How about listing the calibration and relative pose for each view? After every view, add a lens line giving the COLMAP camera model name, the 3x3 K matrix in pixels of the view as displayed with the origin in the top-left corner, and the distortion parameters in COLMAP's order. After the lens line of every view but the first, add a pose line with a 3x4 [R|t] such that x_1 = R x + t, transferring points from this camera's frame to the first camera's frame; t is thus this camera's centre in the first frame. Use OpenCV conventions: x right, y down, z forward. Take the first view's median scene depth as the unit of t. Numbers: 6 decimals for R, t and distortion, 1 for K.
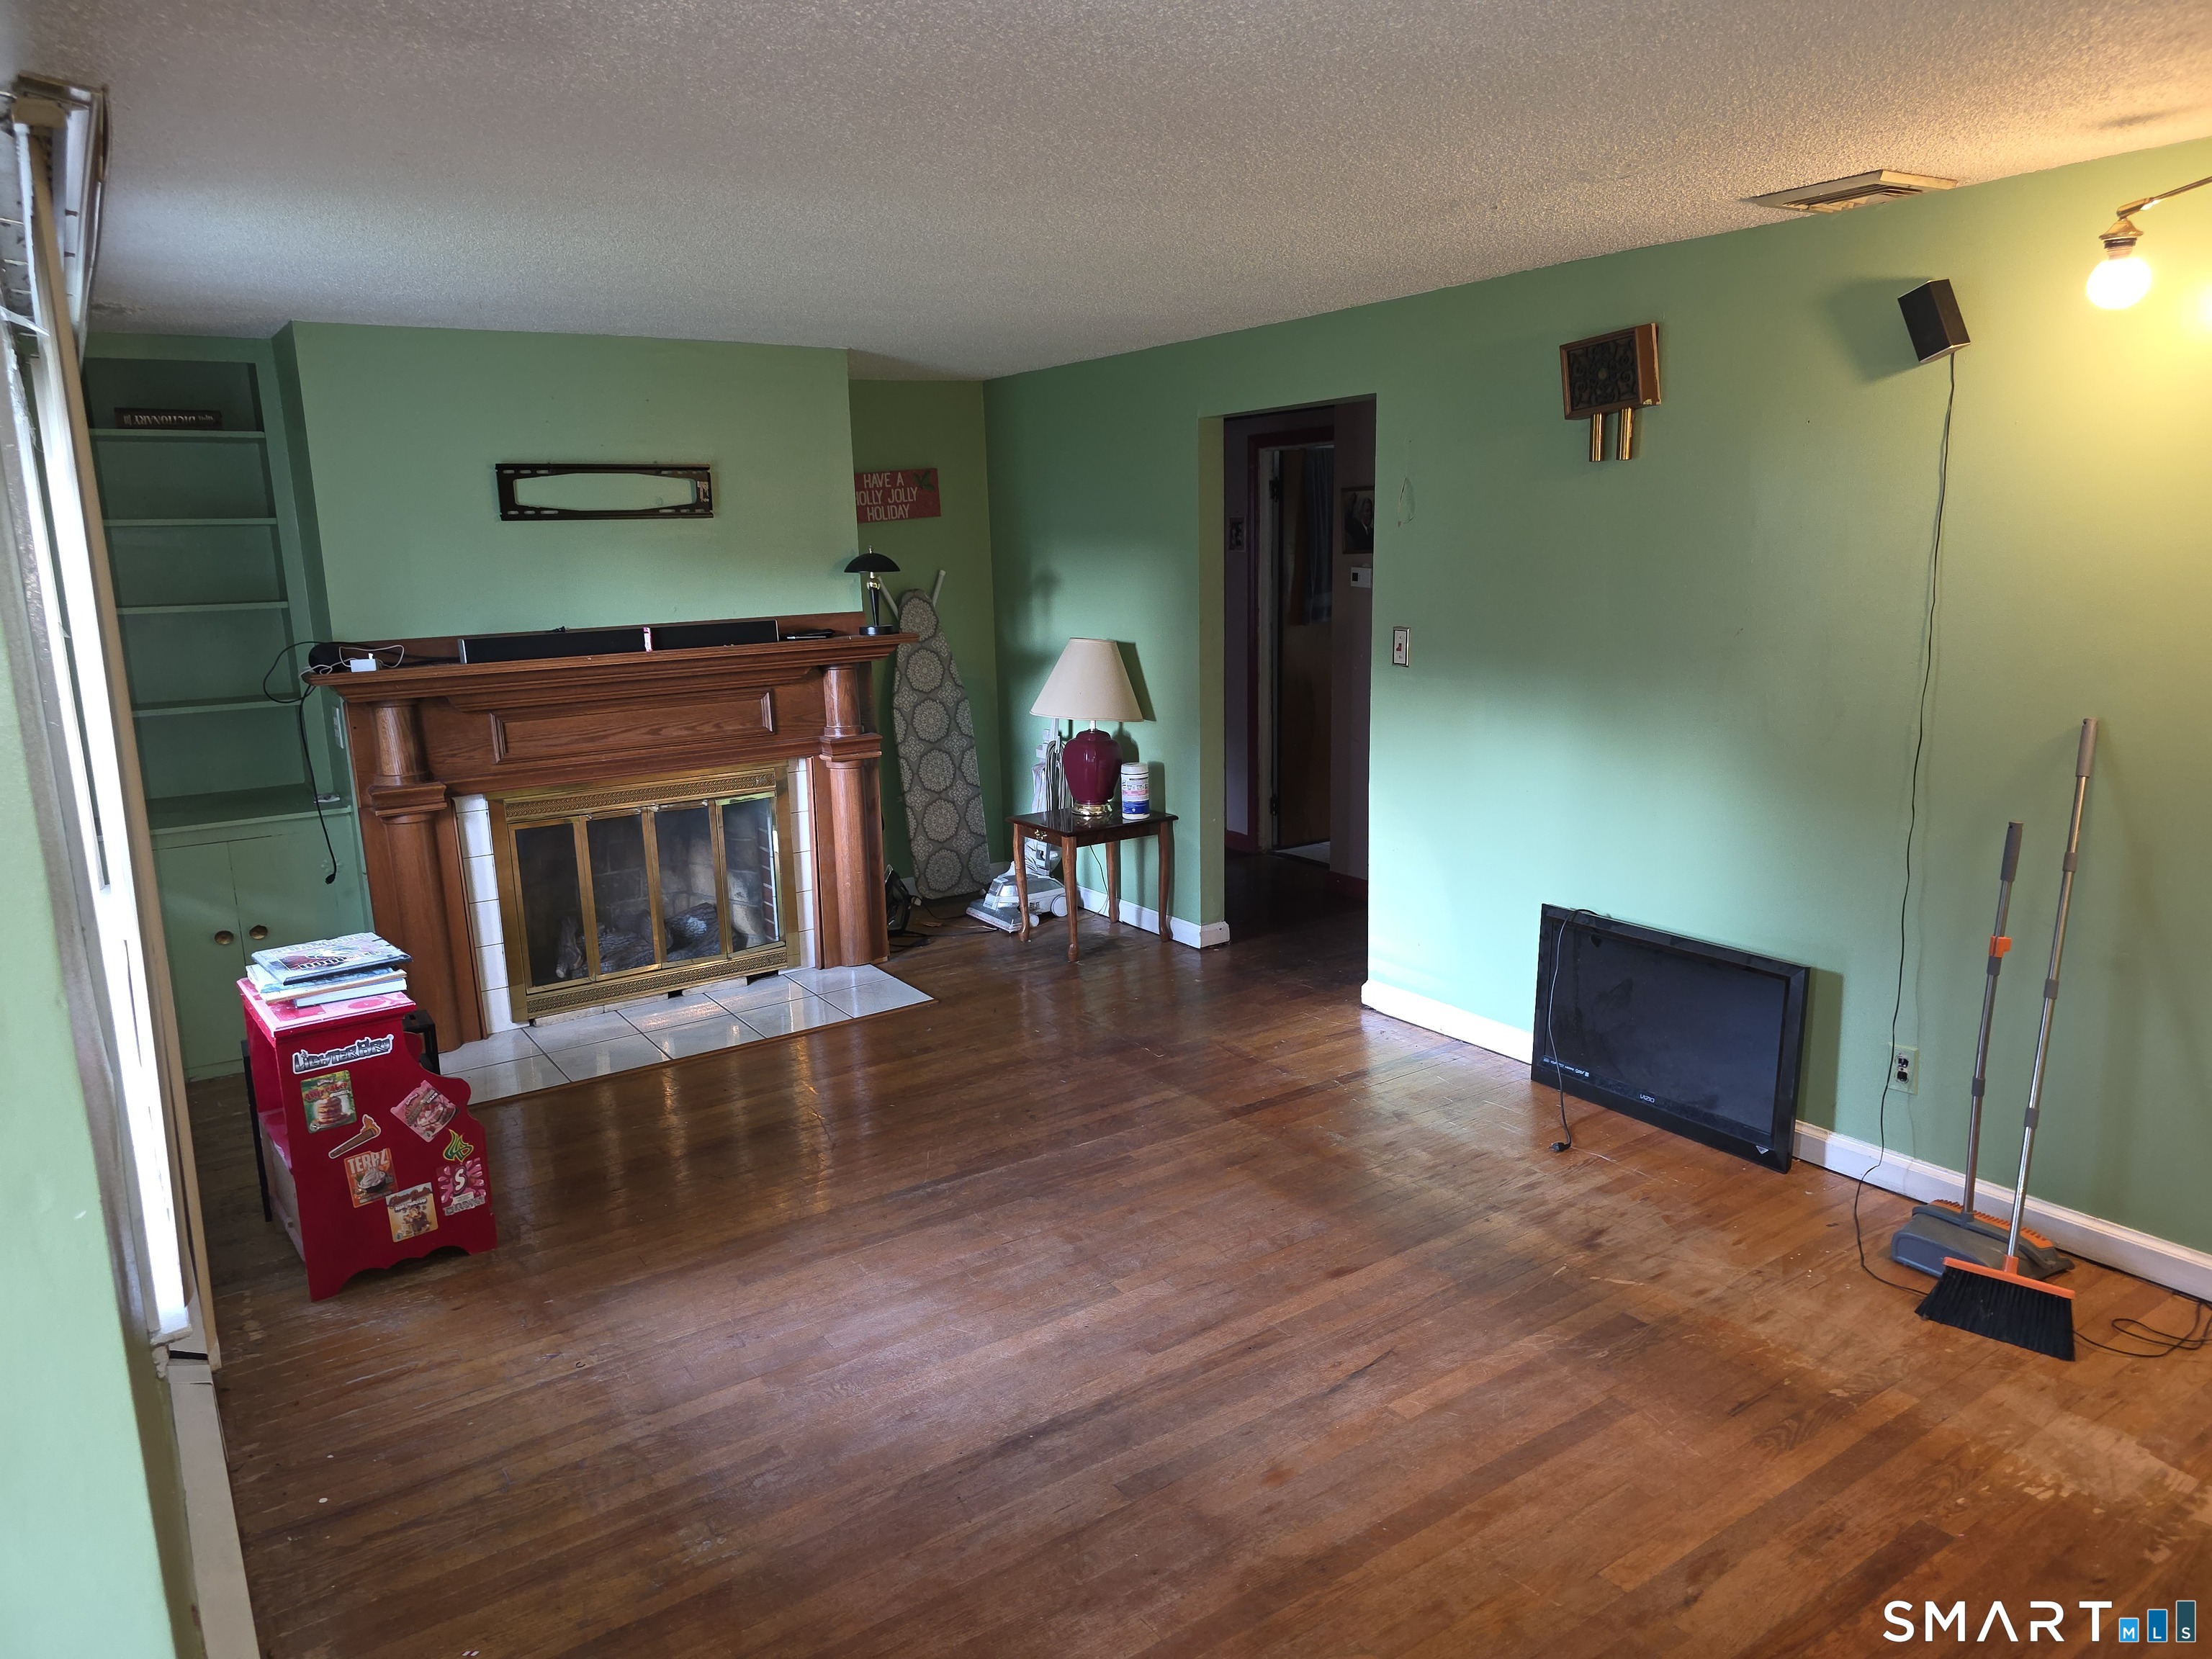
lens RADIAL K [[1479.1, 0, 1094.3], [0, 1479.1, 830.3], [0, 0, 1]] dist [0.056398, -0.049988]
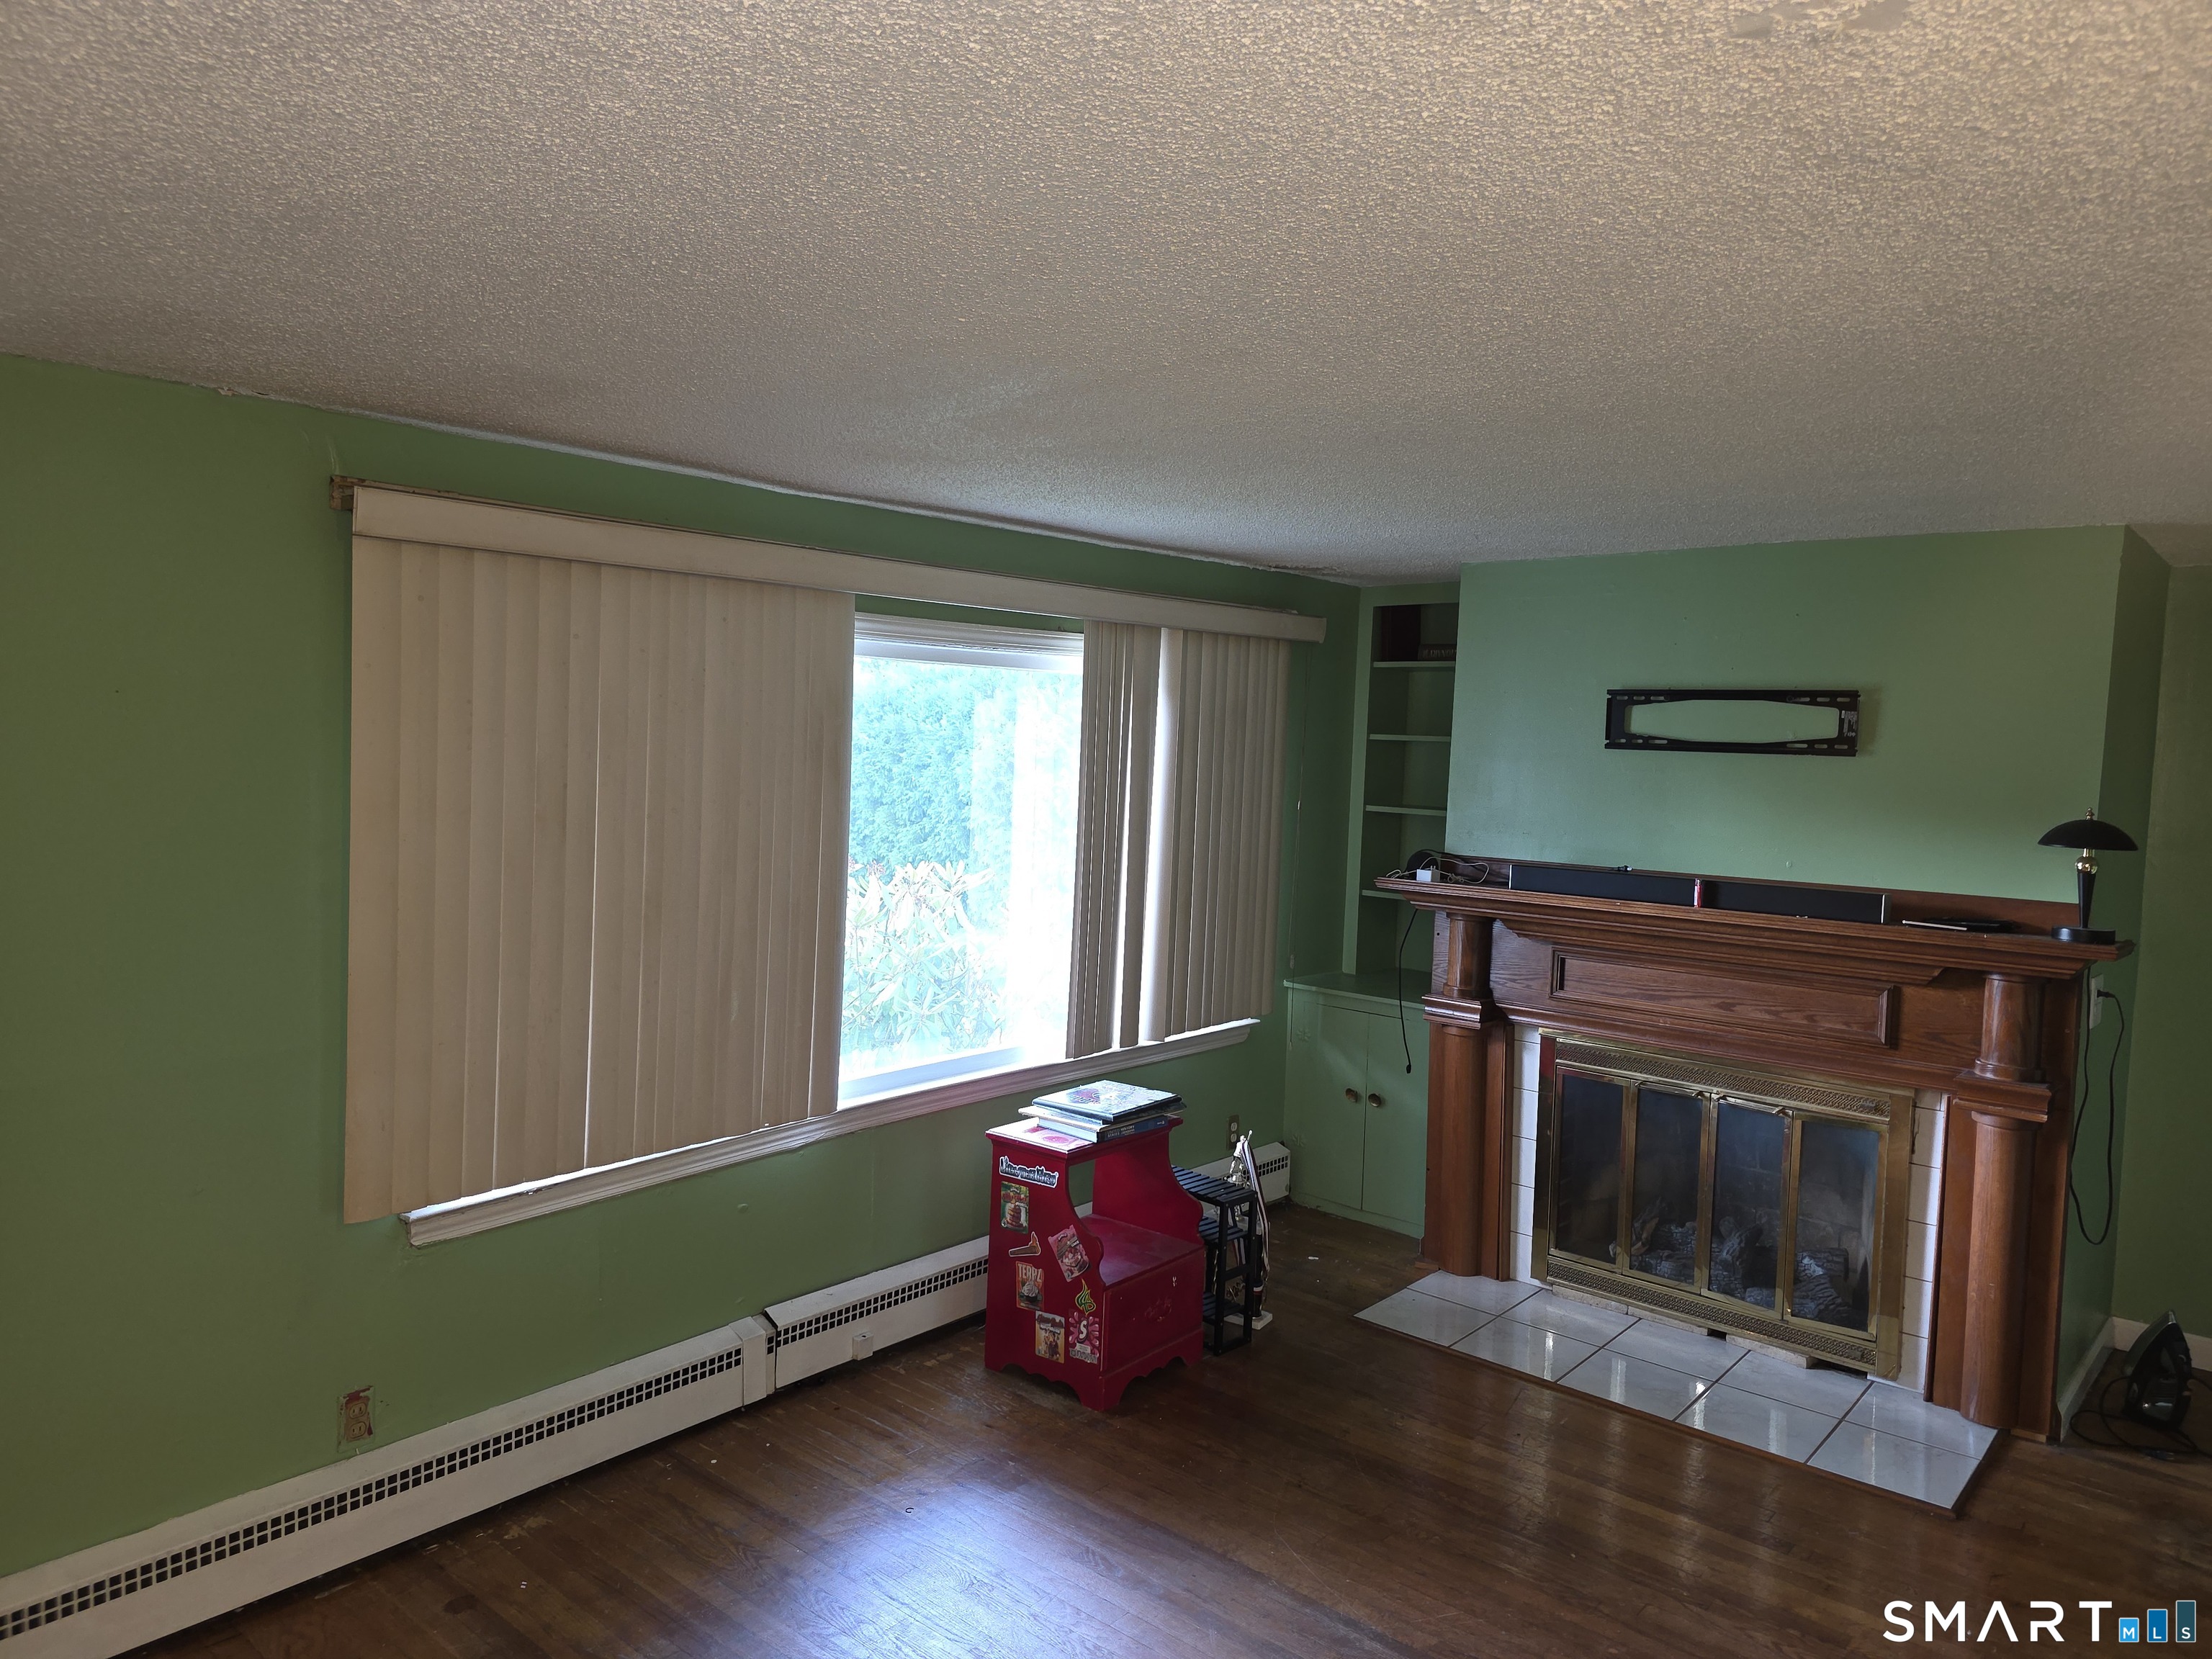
lens RADIAL K [[1479.1, 0, 1103.5], [0, 1479.1, 822.5], [0, 0, 1]] dist [0.056398, -0.049988]
pose [[0.266035, 0.091497, -0.959611, 0.411102], [-0.233994, 0.971841, 0.027792, -0.111504], [0.935132, 0.217149, 0.279954, 0.441482]]
